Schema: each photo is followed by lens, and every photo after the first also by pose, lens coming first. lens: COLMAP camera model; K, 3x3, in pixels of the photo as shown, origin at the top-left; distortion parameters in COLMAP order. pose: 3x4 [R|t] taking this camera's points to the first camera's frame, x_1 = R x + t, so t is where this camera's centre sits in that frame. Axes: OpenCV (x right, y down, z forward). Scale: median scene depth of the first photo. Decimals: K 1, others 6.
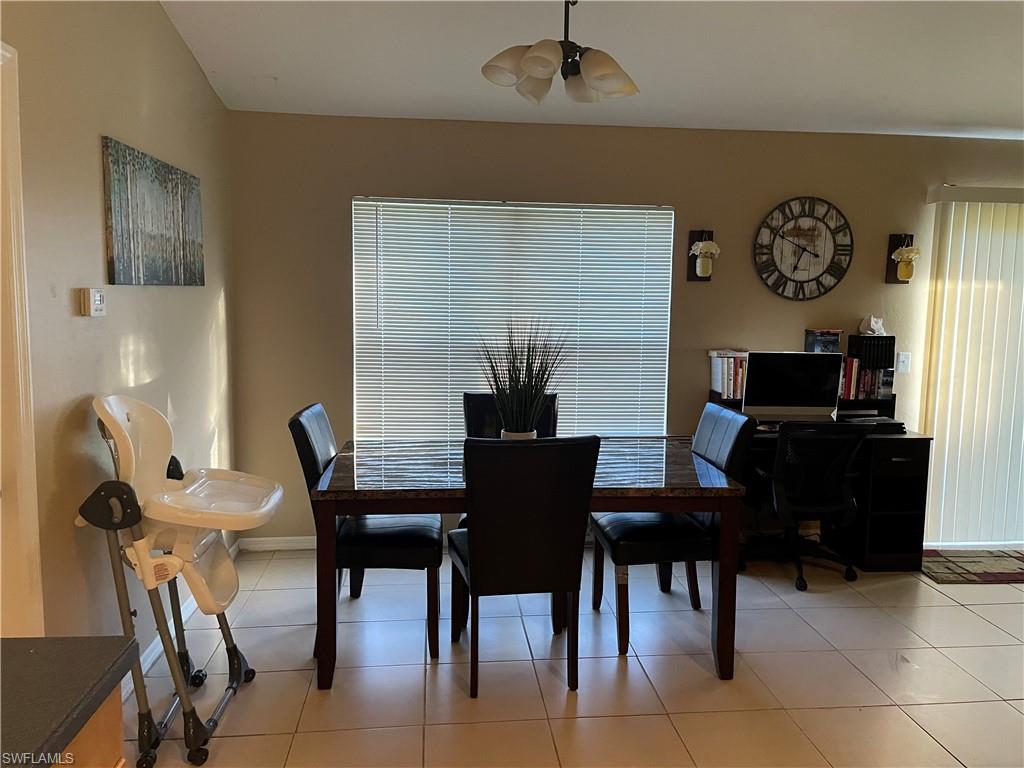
lens RADIAL K [[778.4, 0, 529.5], [0, 778.4, 376.1], [0, 0, 1]] dist [0.078561, -0.106386]
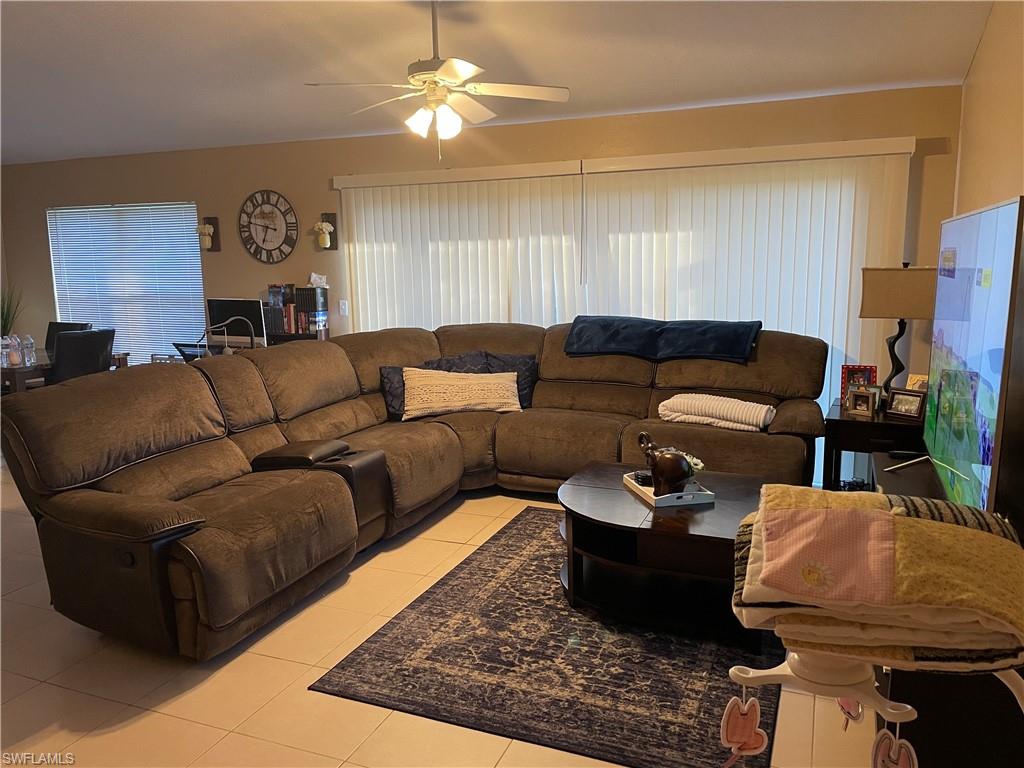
lens RADIAL K [[778.4, 0, 511.0], [0, 778.4, 387.6], [0, 0, 1]] dist [0.078561, -0.106386]
pose [[0.886324, 0.048860, -0.460480, 1.414620], [-0.023231, 0.997857, 0.061165, 0.031770], [0.462482, -0.043515, 0.885560, -0.070552]]
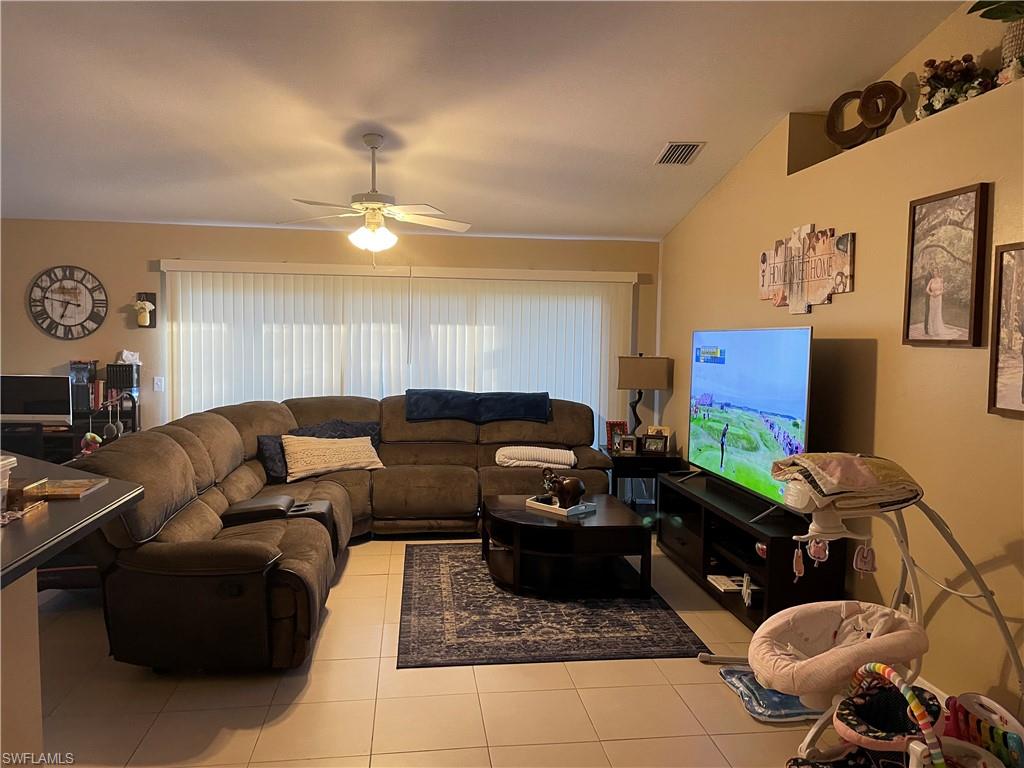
lens RADIAL K [[778.4, 0, 530.8], [0, 778.4, 378.4], [0, 0, 1]] dist [0.078561, -0.106386]
pose [[0.998461, -0.002434, 0.055408, 1.094590], [0.005647, 0.998305, -0.057917, 0.058917], [-0.055173, 0.058141, 0.996783, -0.437258]]
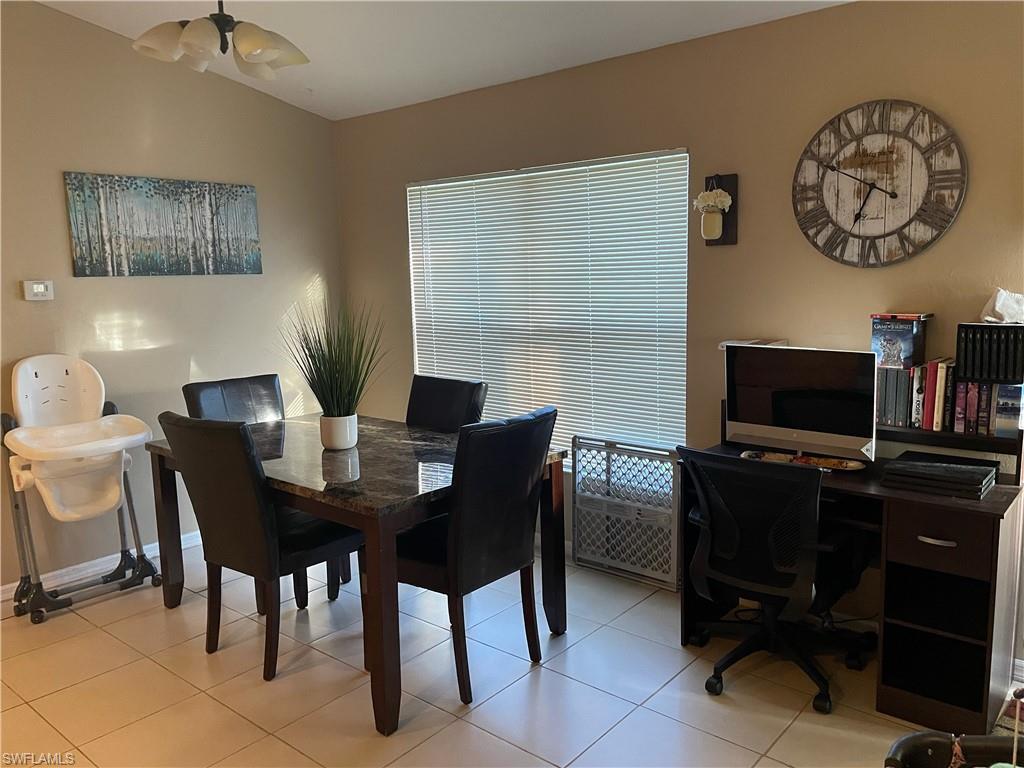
lens RADIAL K [[778.4, 0, 507.4], [0, 778.4, 375.8], [0, 0, 1]] dist [0.078561, -0.106386]
pose [[0.690531, 0.067164, -0.720177, 0.615115], [-0.045467, 0.997741, 0.049454, -0.026794], [0.721872, -0.001405, 0.692025, 0.348928]]
